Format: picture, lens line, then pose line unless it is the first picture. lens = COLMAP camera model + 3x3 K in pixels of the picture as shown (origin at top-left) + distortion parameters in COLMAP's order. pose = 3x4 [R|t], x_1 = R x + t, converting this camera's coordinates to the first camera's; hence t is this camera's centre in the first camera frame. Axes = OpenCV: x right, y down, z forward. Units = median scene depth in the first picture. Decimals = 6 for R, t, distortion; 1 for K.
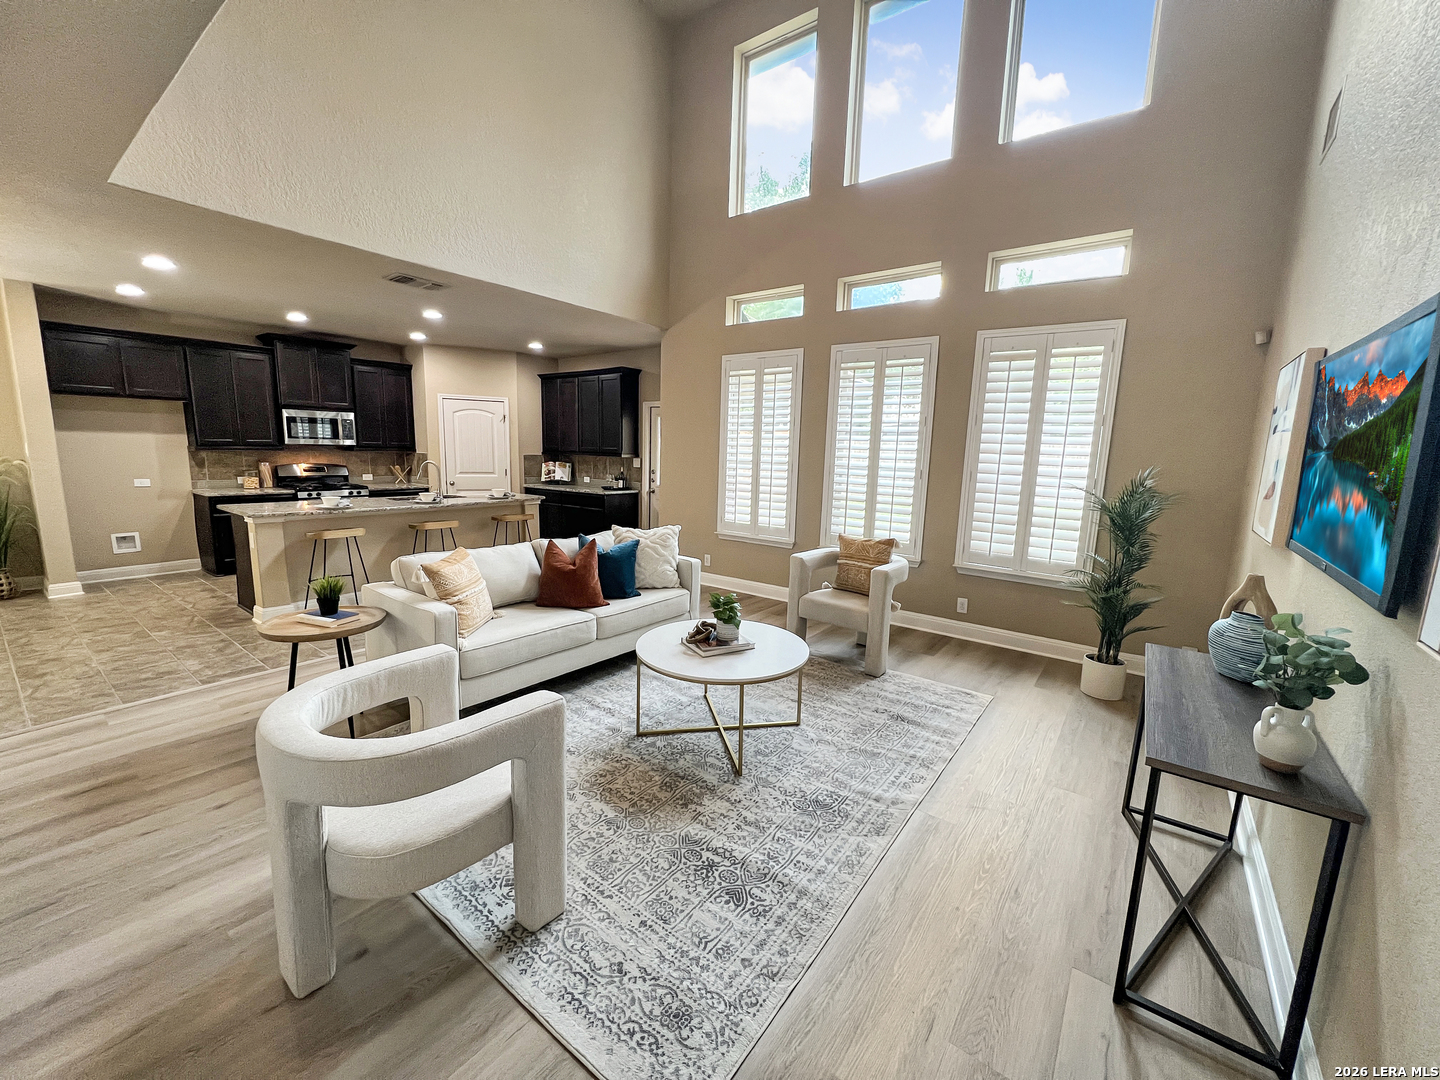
lens RADIAL K [[574.6, 0, 720.2], [0, 574.6, 539.6], [0, 0, 1]] dist [-0.003165, 0.000720]
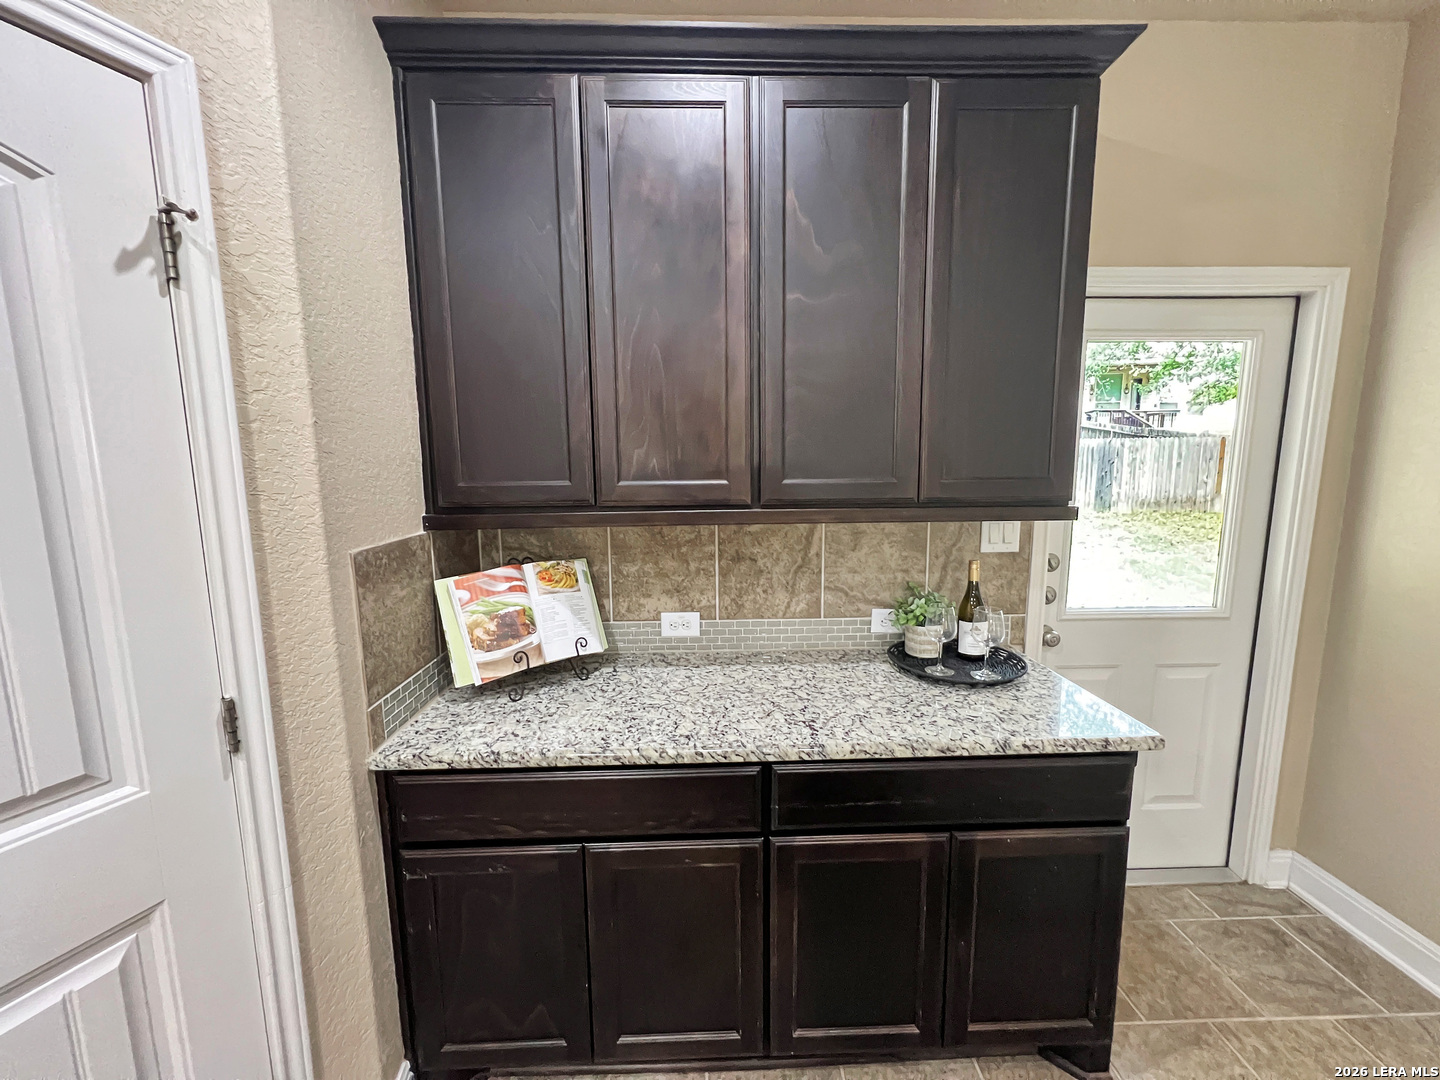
lens RADIAL K [[574.6, 0, 719.9], [0, 574.6, 536.3], [0, 0, 1]] dist [-0.003165, 0.000720]
pose [[0.783874, -0.113853, 0.610393, -0.501855], [0.126496, 0.991711, 0.022530, -0.202165], [-0.607899, 0.059552, 0.791778, 1.173313]]
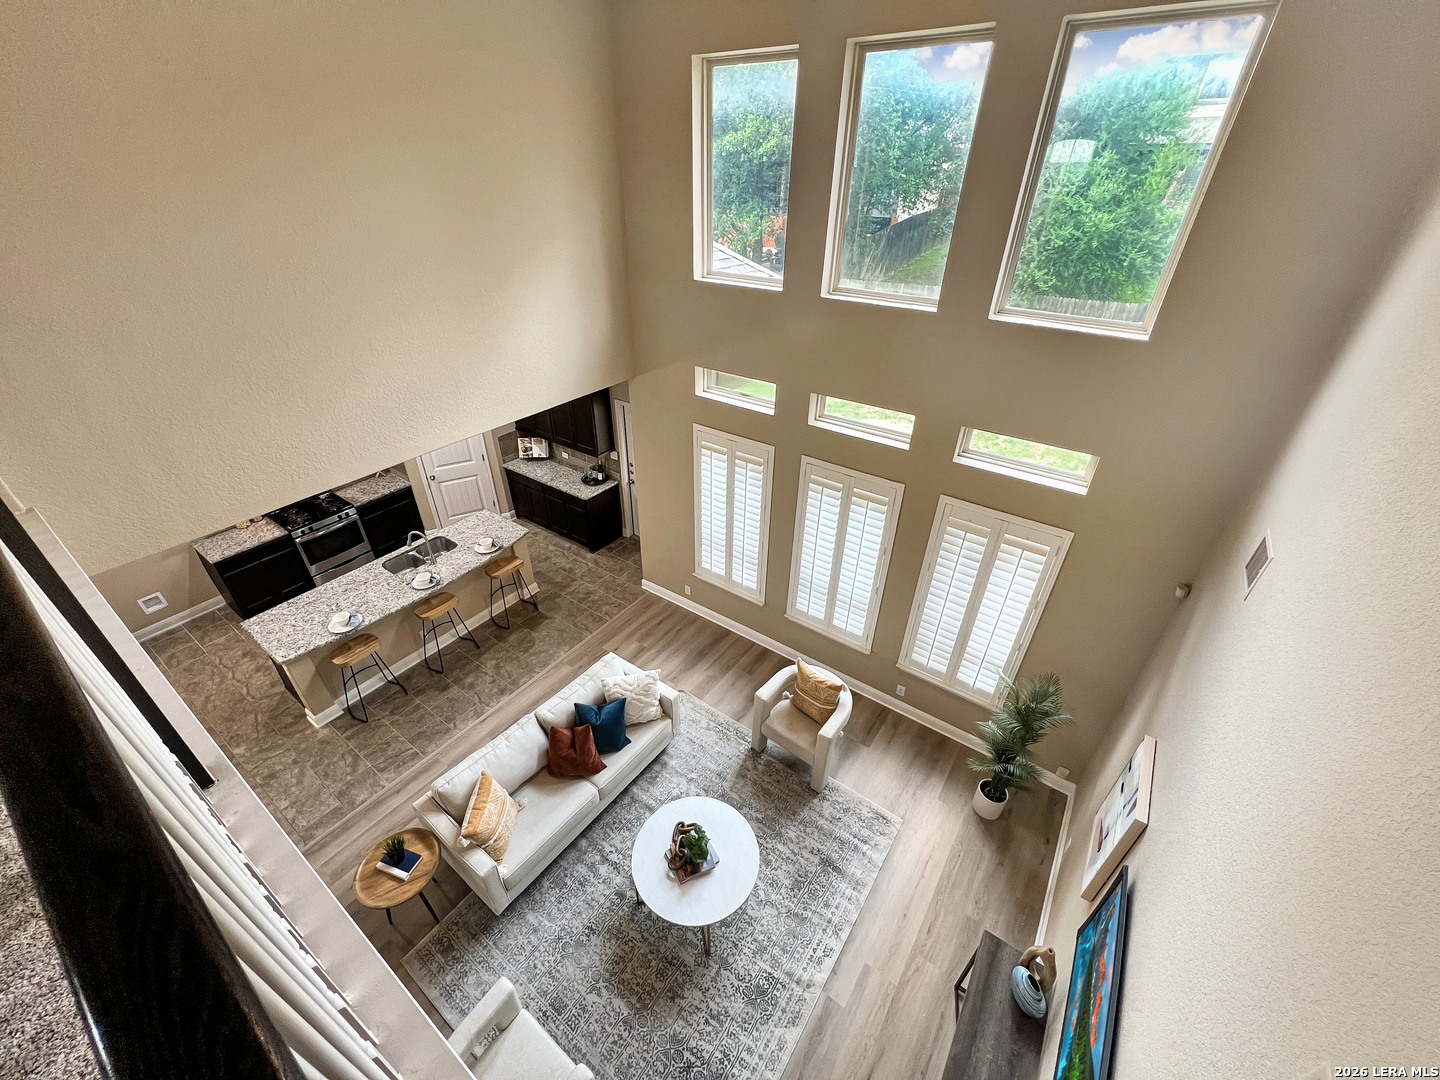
lens RADIAL K [[574.6, 0, 719.7], [0, 574.6, 539.2], [0, 0, 1]] dist [-0.003165, 0.000720]
pose [[0.999634, -0.025706, 0.008474, 0.034694], [0.020084, 0.914338, 0.404454, -0.531254], [-0.018145, -0.404136, 0.914519, 0.033729]]
